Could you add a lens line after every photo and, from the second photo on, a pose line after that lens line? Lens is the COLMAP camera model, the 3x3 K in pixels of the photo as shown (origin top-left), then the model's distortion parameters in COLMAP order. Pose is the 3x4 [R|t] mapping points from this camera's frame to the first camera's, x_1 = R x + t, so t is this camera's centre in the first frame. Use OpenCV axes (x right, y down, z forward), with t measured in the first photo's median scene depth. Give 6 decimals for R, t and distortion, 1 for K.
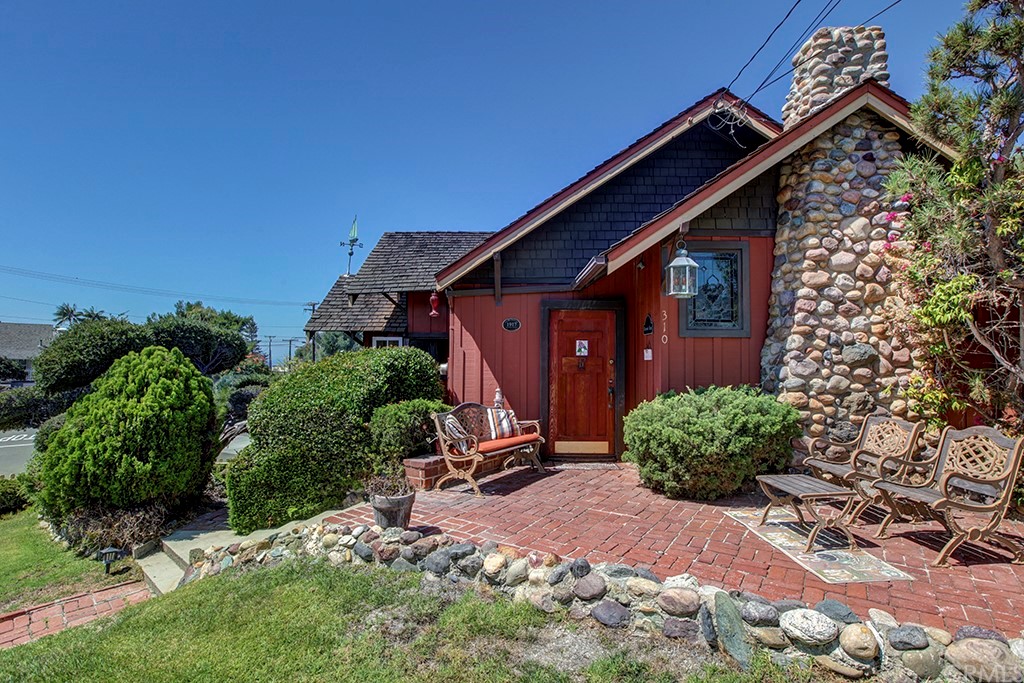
lens RADIAL K [[503.8, 0, 512.0], [0, 503.8, 341.5], [0, 0, 1]] dist [-0.047760, 0.019448]
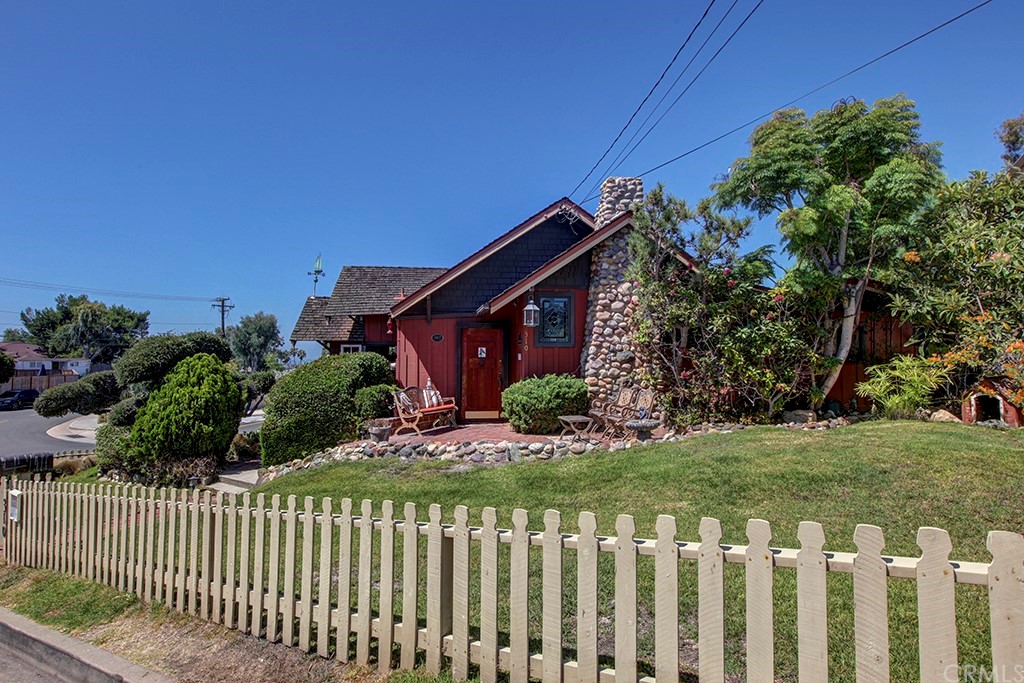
lens RADIAL K [[503.8, 0, 512.0], [0, 503.8, 341.5], [0, 0, 1]] dist [-0.047760, 0.019448]
pose [[0.988506, -0.002639, 0.151159, -0.011033], [0.001817, 0.999983, 0.005575, -0.040690], [-0.151171, -0.005237, 0.988494, -0.793205]]
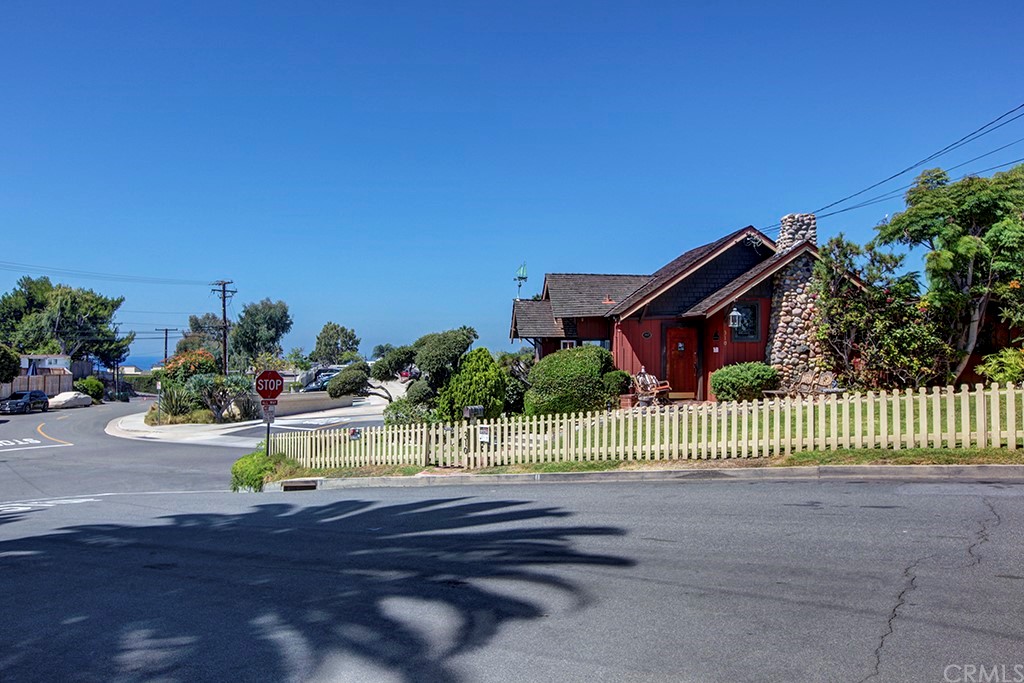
lens RADIAL K [[609.1, 0, 568.6], [0, 609.1, 340.3], [0, 0, 1]] dist [0.022881, 0.000825]
pose [[0.991538, -0.004637, 0.129733, -0.855419], [0.002624, 0.999874, 0.015685, -0.069598], [-0.129790, -0.015212, 0.991425, -1.869605]]
